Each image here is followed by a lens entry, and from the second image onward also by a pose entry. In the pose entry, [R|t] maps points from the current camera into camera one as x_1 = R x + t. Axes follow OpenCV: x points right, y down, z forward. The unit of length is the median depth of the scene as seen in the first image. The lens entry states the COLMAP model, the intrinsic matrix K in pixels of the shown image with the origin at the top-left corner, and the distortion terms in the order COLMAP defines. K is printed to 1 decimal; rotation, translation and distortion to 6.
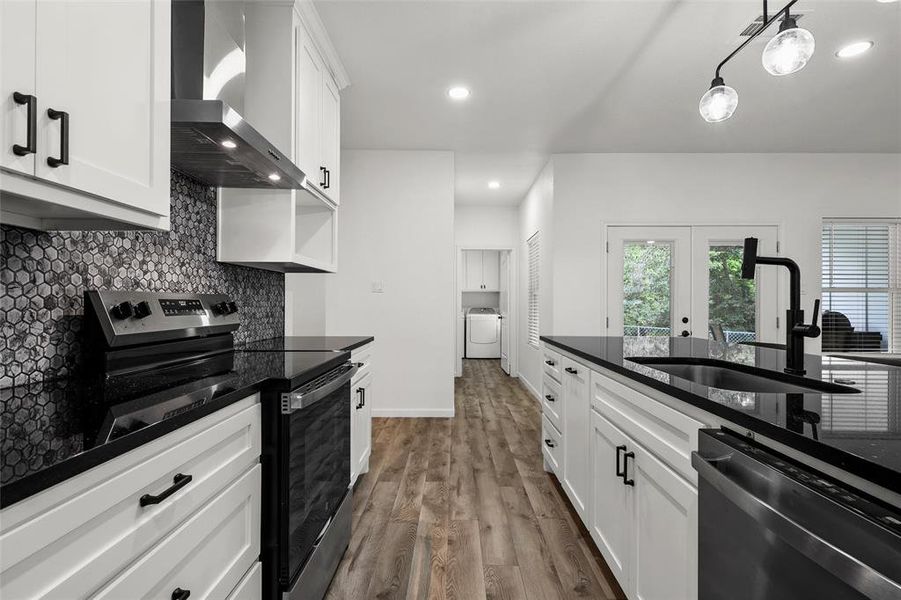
lens RADIAL K [[426.1, 0, 452.0], [0, 426.1, 300.5], [0, 0, 1]] dist [0.003219, 0.000394]
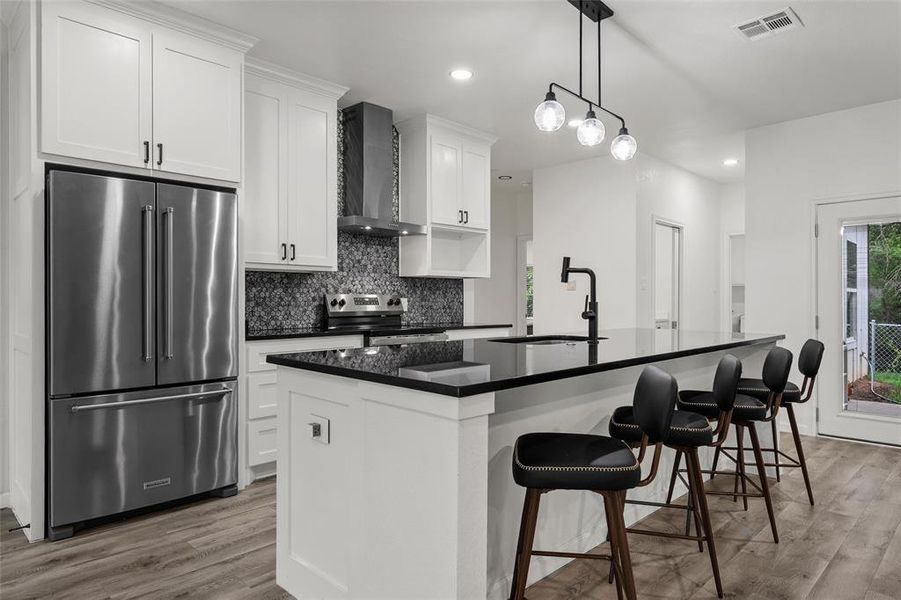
lens RADIAL K [[554.0, 0, 450.5], [0, 554.0, 300.0], [0, 0, 1]] dist [0.001413, 0.000434]
pose [[0.712440, -0.003038, -0.701726, 1.276921], [0.005940, 0.999981, 0.001701, 0.005782], [0.701708, -0.005380, 0.712445, -0.533953]]
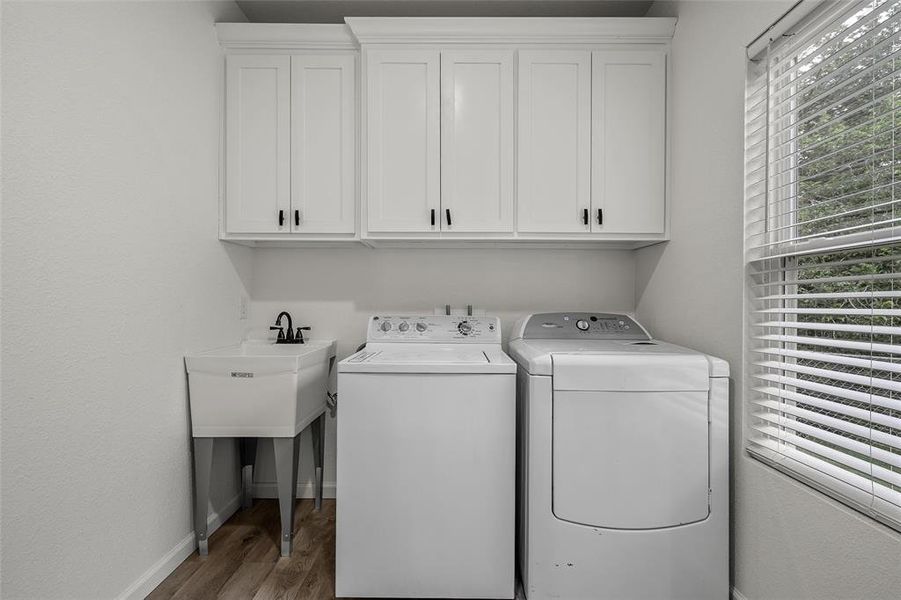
lens RADIAL K [[401.1, 0, 451.6], [0, 401.1, 302.8], [0, 0, 1]] dist [0.000921, -0.000028]
pose [[0.999934, -0.002994, 0.011105, -0.006923], [0.002938, 0.999983, 0.005104, 0.048459], [-0.011120, -0.005071, 0.999925, 3.710475]]
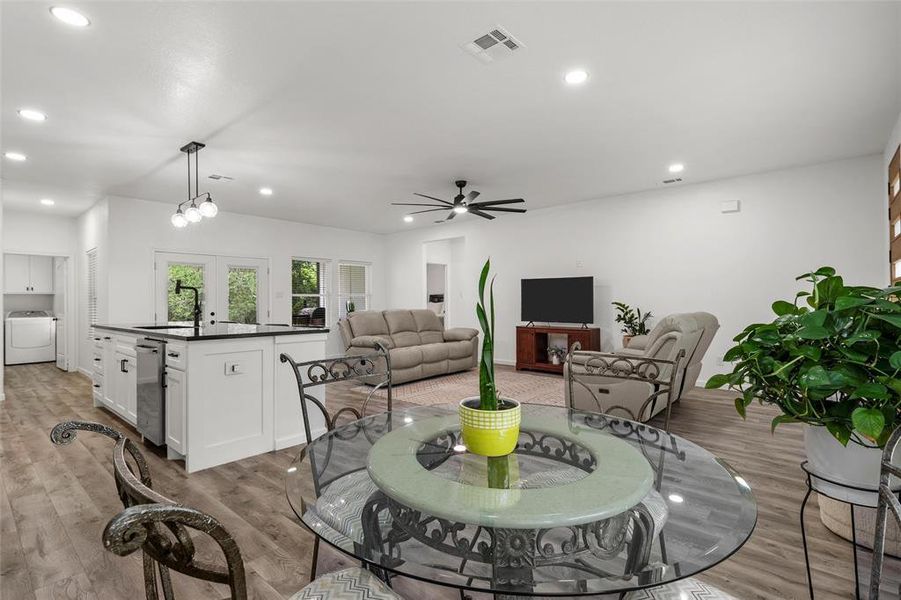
lens RADIAL K [[426.1, 0, 452.0], [0, 426.1, 300.5], [0, 0, 1]] dist [0.003219, 0.000394]
pose [[0.648892, -0.005838, 0.760858, -0.191125], [0.008255, 0.999966, 0.000632, 0.003660], [-0.760836, 0.005871, 0.648918, -1.534215]]
